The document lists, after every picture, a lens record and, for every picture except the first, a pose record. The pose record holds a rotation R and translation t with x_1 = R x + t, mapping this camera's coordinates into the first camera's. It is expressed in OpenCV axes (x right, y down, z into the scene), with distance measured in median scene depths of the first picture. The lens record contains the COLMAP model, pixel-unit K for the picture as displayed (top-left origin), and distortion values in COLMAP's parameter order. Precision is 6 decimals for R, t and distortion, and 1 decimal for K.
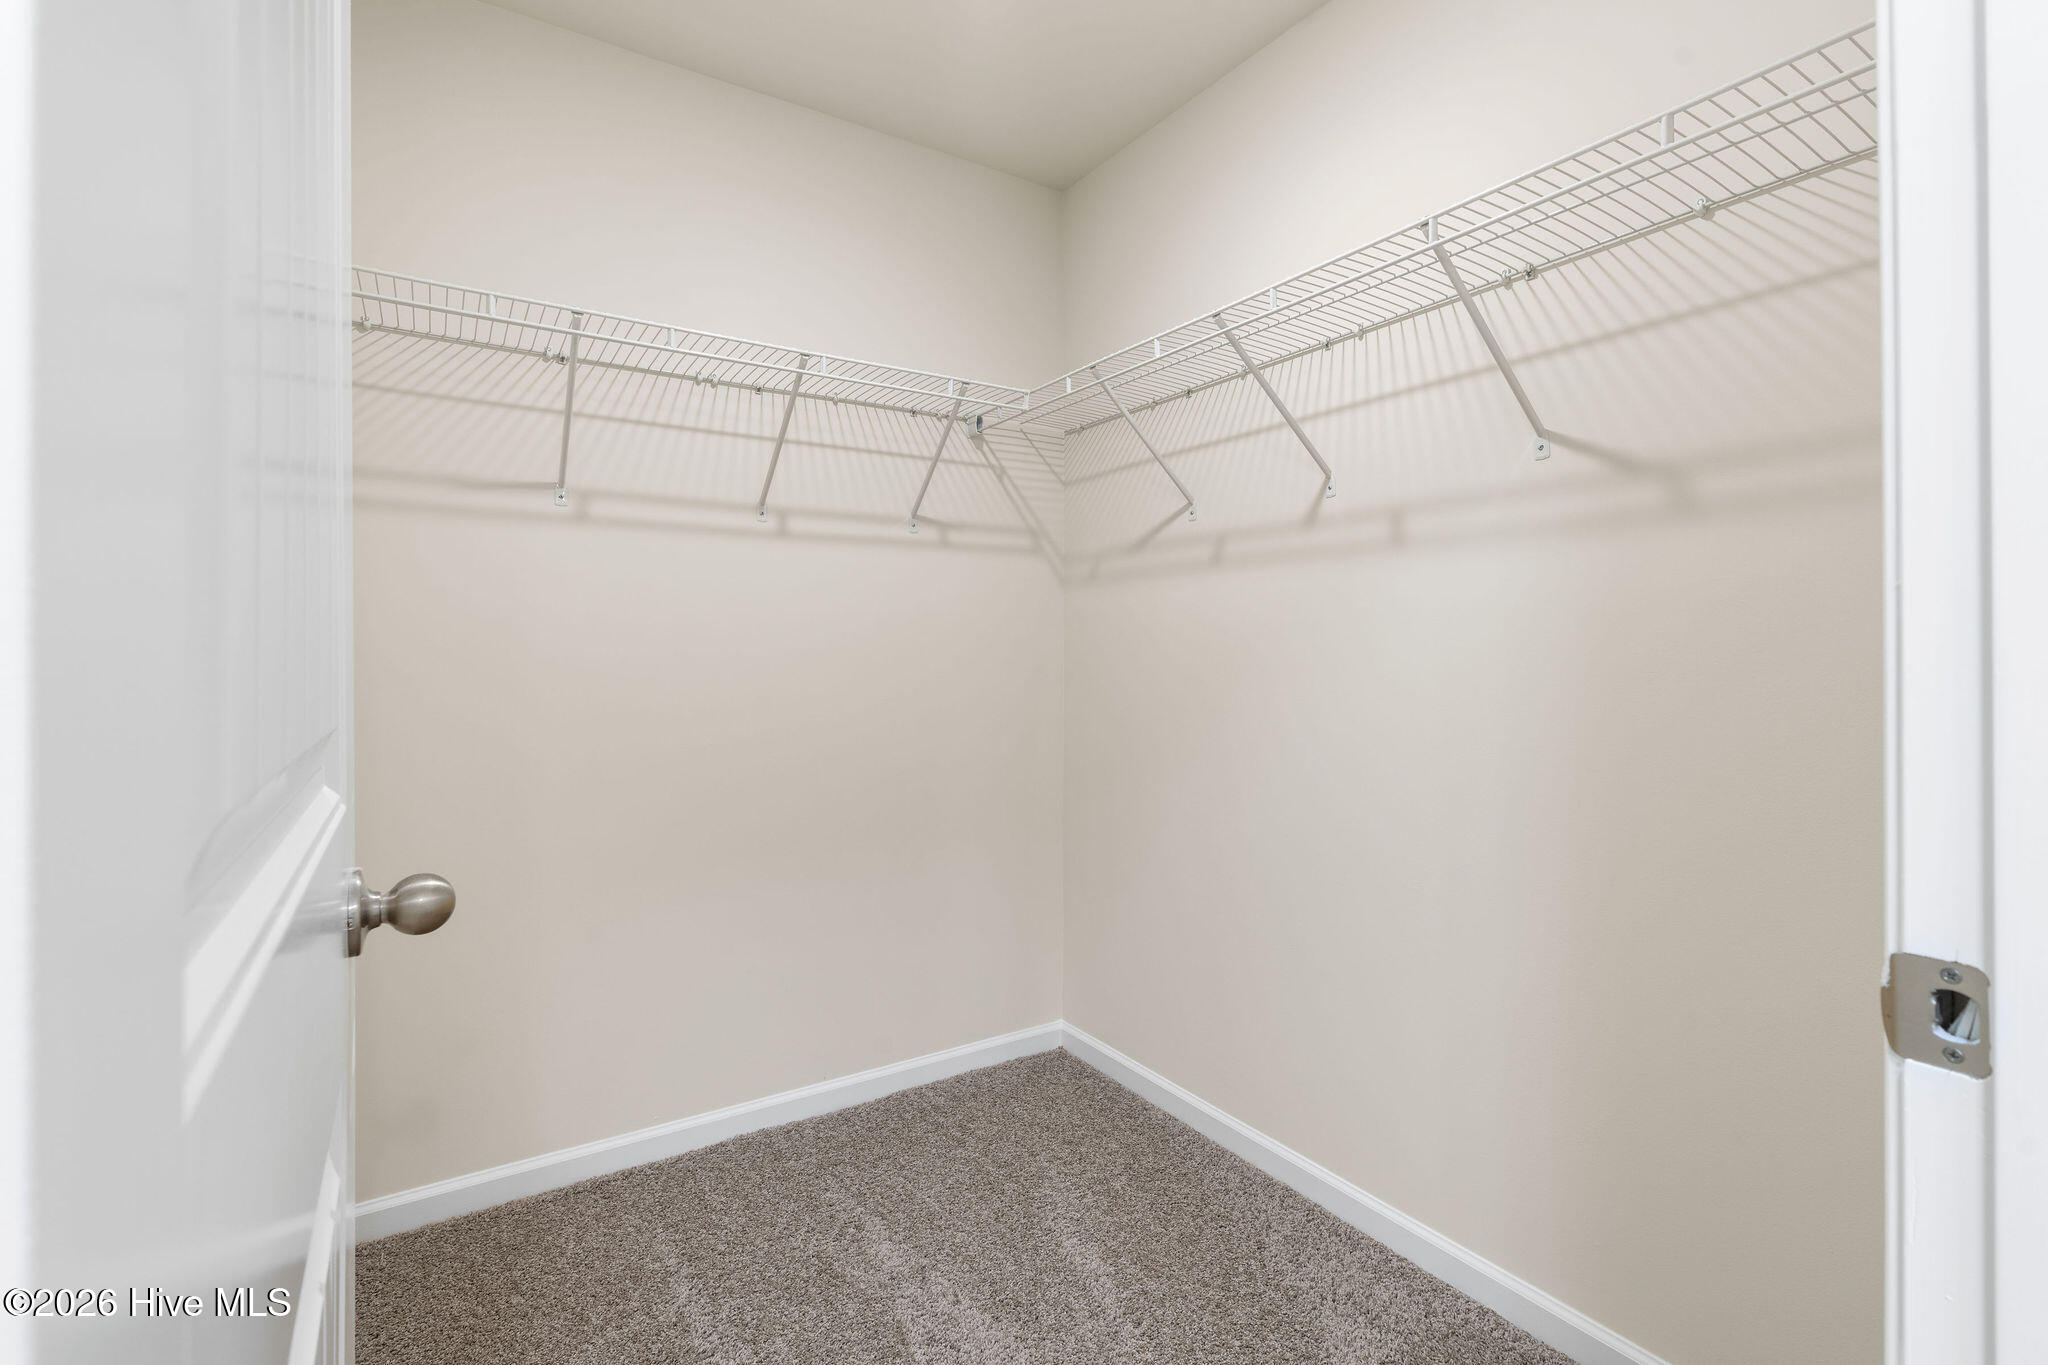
lens RADIAL K [[923.9, 0, 1024.4], [0, 923.9, 668.4], [0, 0, 1]] dist [-0.009588, 0.003934]
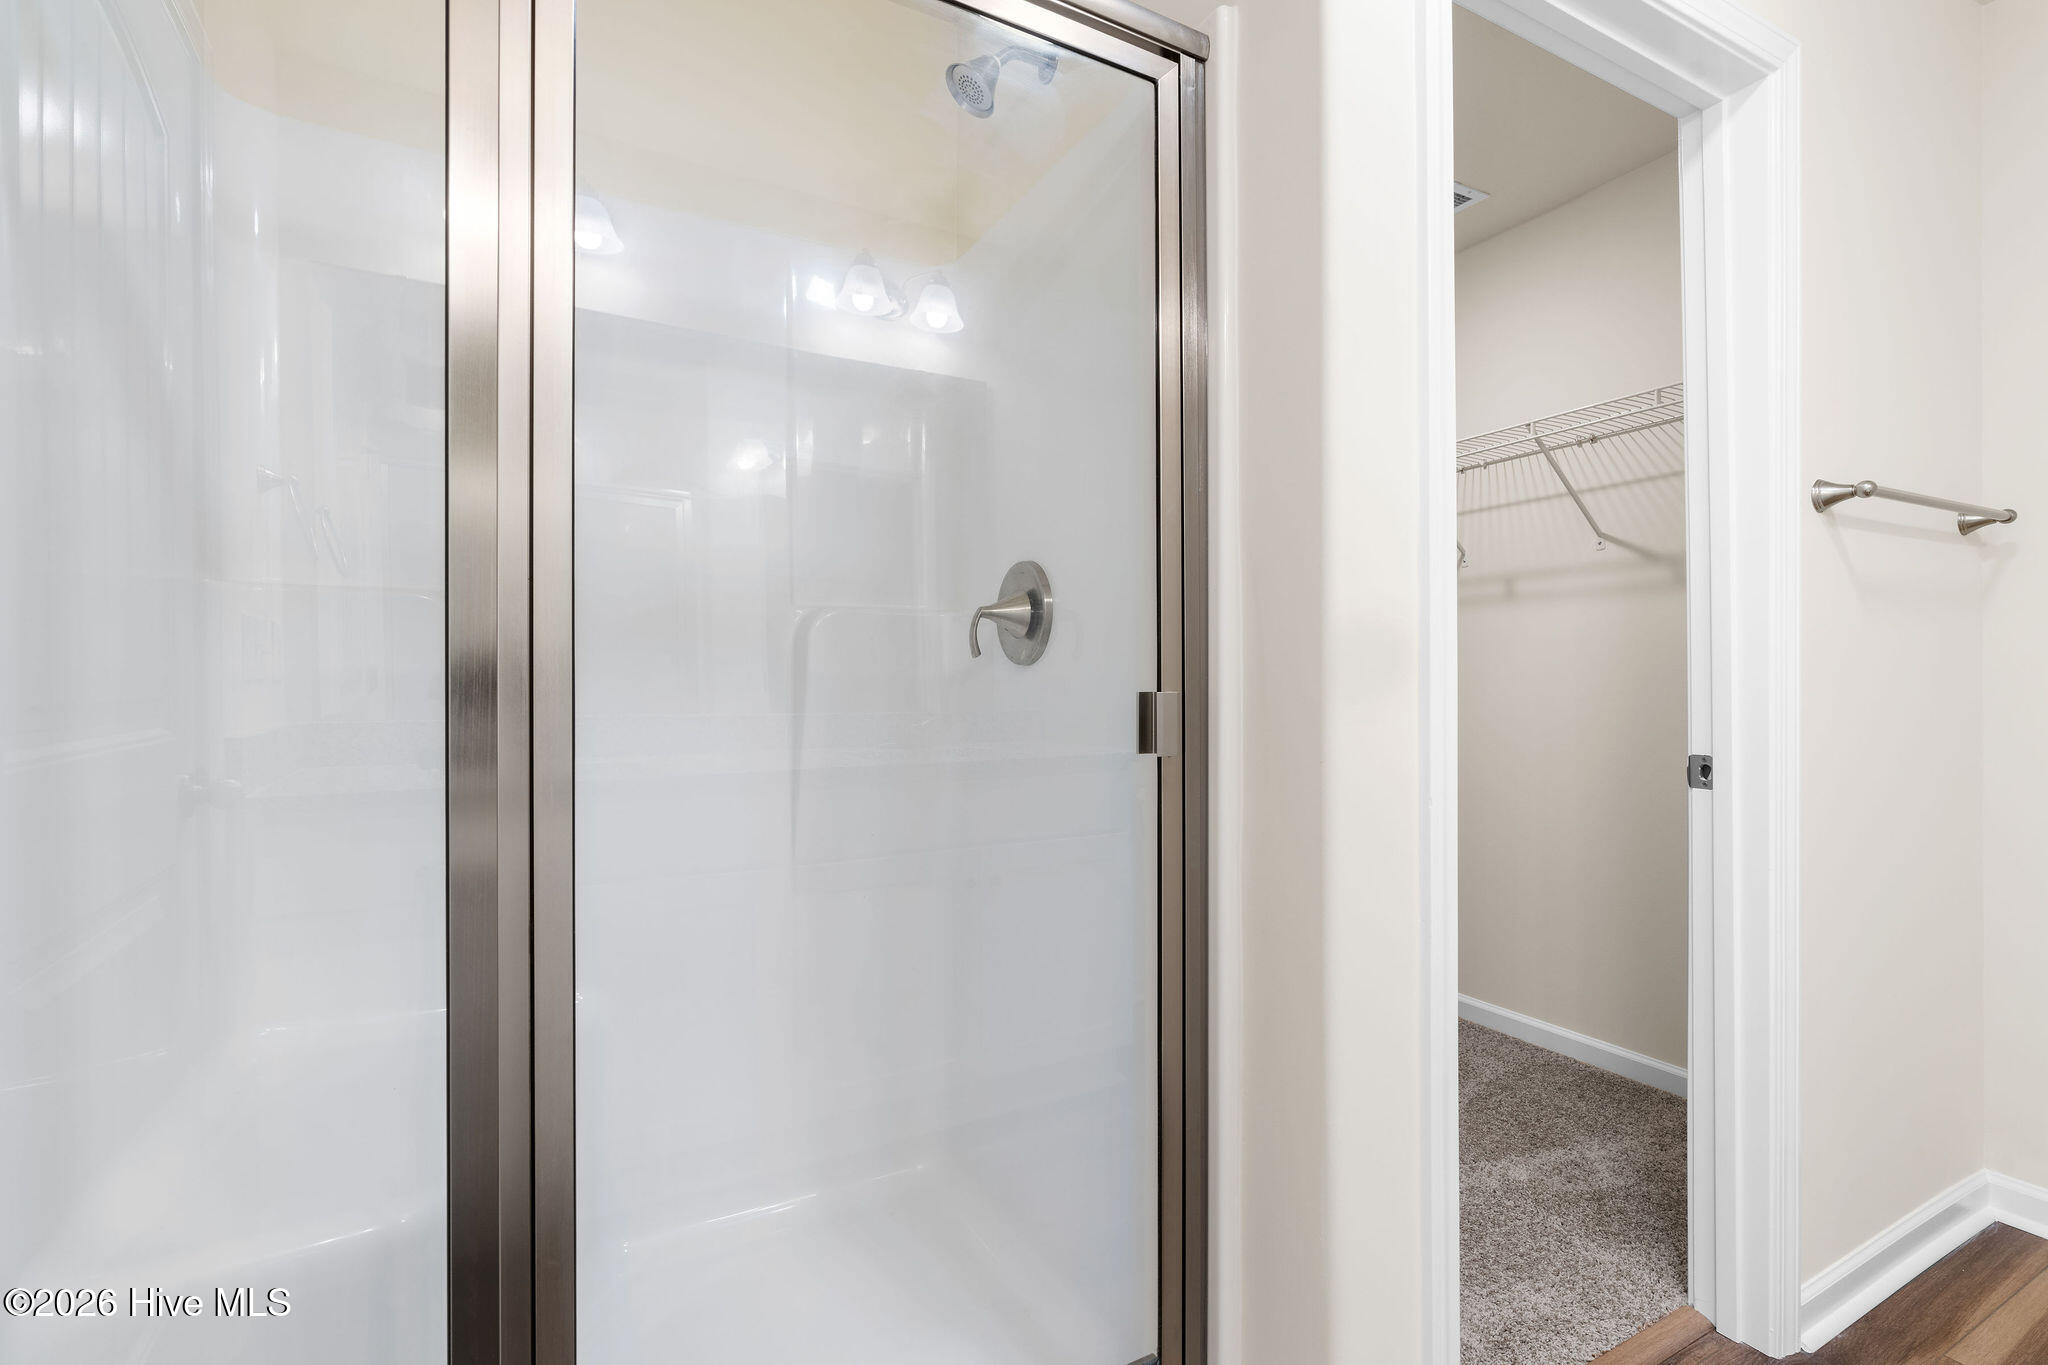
lens RADIAL K [[923.9, 0, 1024.2], [0, 923.9, 677.5], [0, 0, 1]] dist [-0.009588, 0.003934]
pose [[0.996405, -0.000558, -0.084719, -0.351237], [-0.000265, 0.999953, -0.009702, 0.024528], [0.084721, 0.009690, 0.996358, -0.776150]]
